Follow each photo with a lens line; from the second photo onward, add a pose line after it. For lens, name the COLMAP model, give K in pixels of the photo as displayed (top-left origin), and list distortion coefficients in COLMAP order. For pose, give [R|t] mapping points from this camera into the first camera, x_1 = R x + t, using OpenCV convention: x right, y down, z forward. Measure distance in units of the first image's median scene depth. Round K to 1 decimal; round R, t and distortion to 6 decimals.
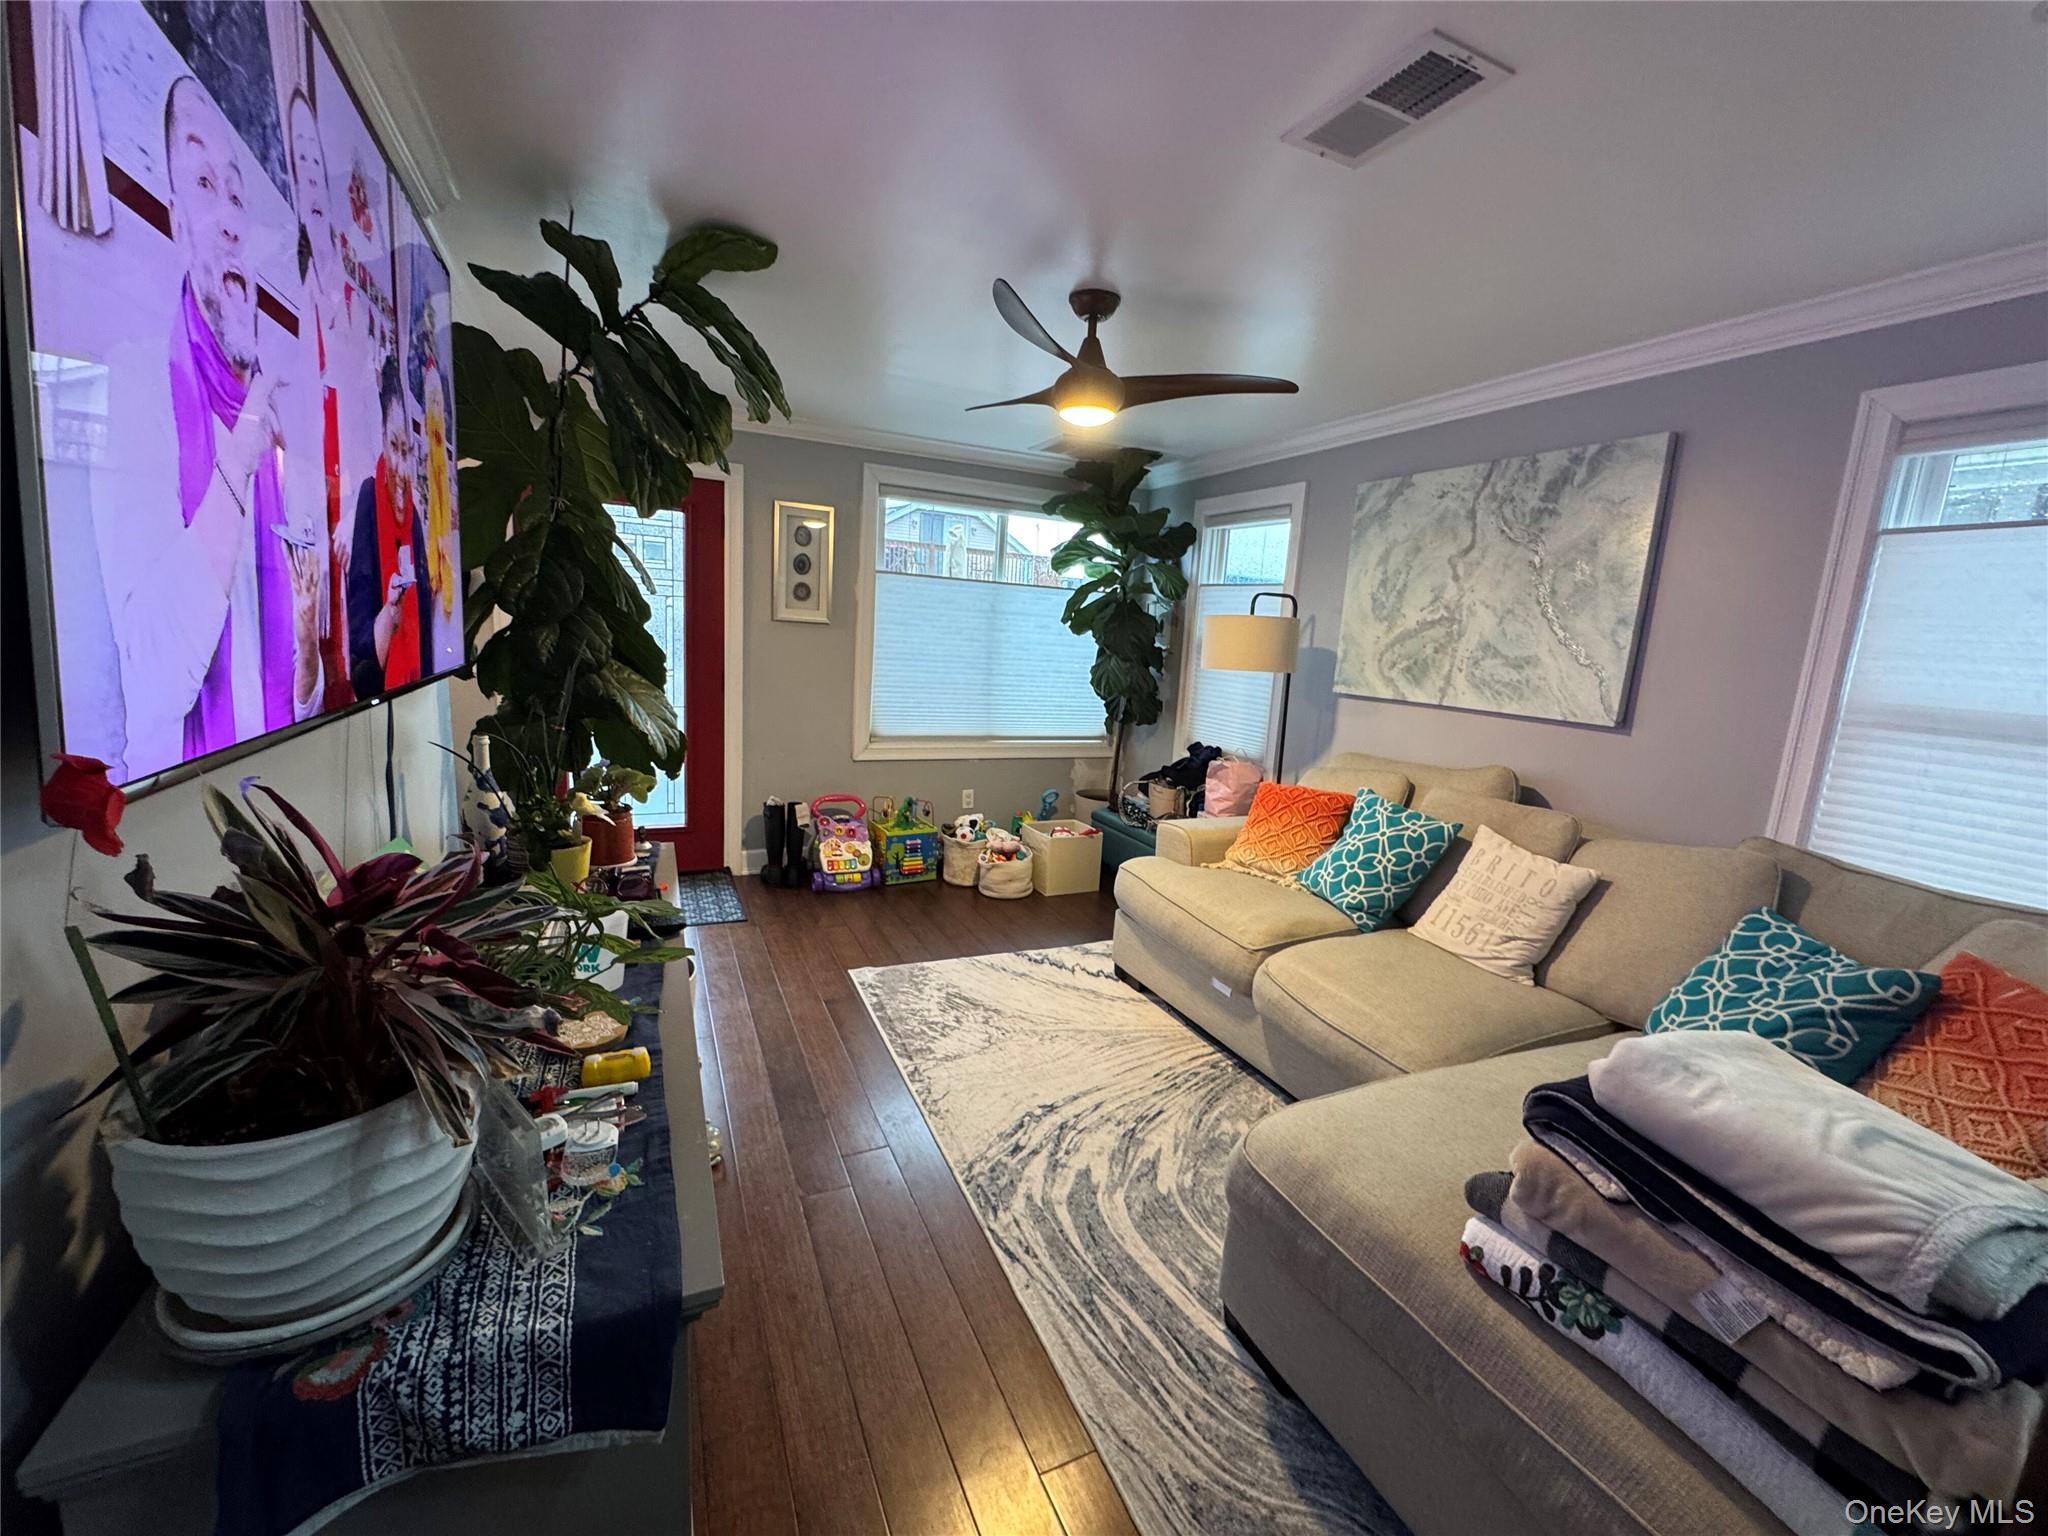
lens RADIAL K [[817.9, 0, 1027.4], [0, 817.9, 767.5], [0, 0, 1]] dist [0.002477, 0.000169]
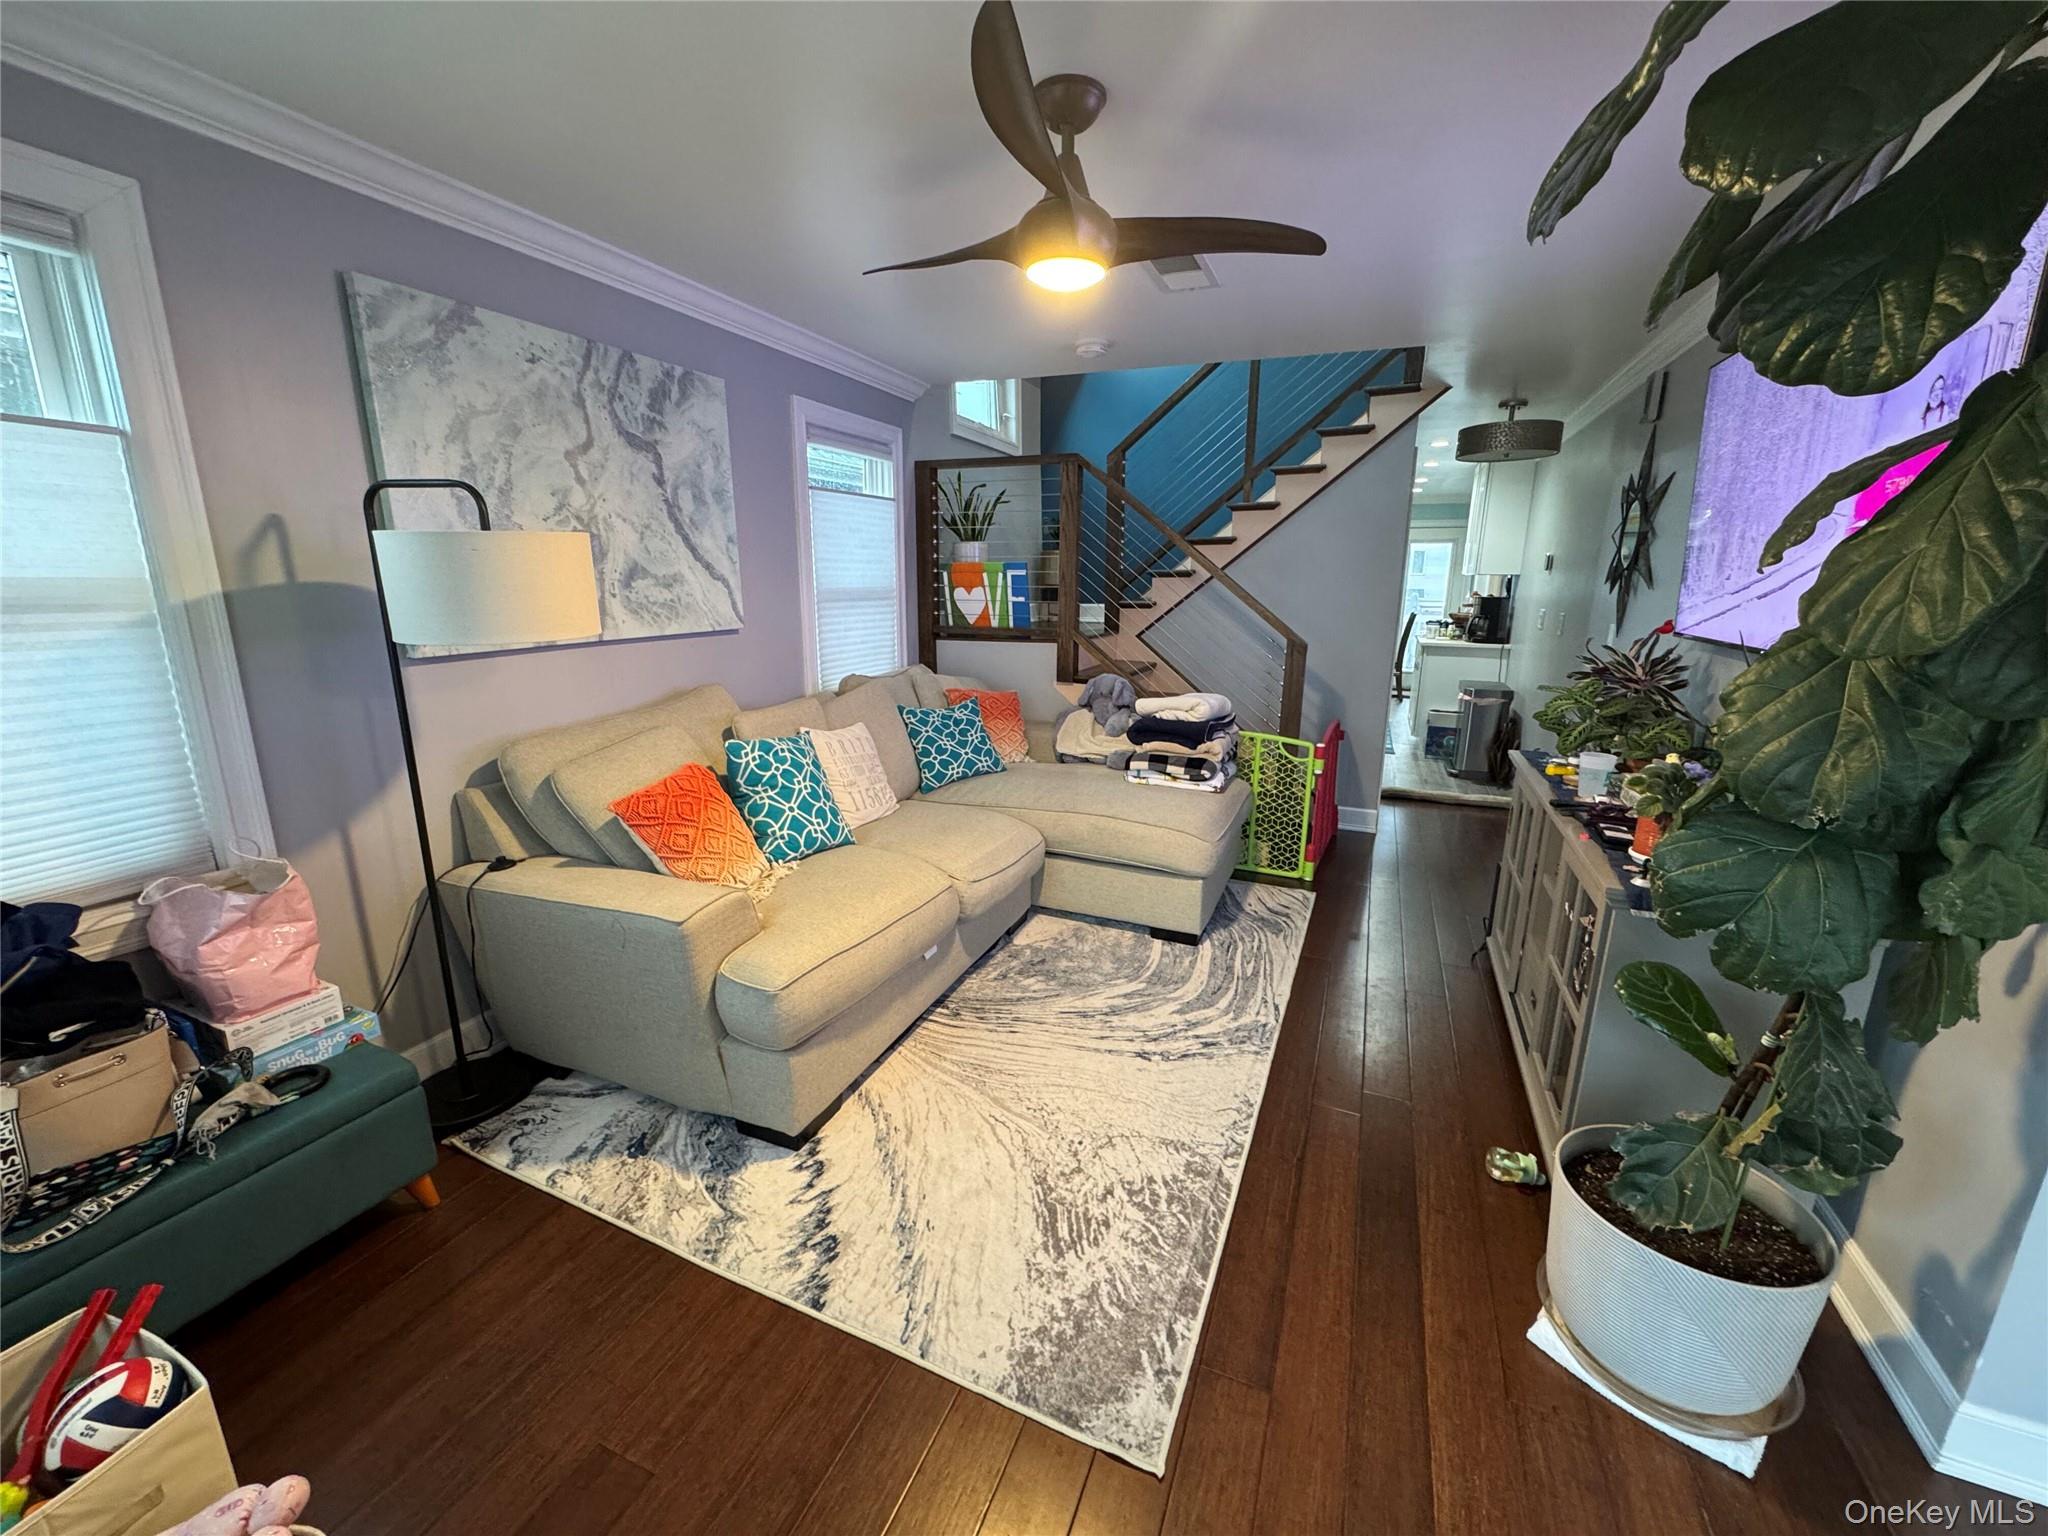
lens RADIAL K [[820.7, 0, 1015.7], [0, 820.7, 763.4], [0, 0, 1]] dist [0.006281, 0.000159]
pose [[-0.658795, -0.239337, 0.713237, -0.425787], [0.077762, 0.921305, 0.380985, -0.269597], [-0.748293, 0.306454, -0.588340, 1.334645]]
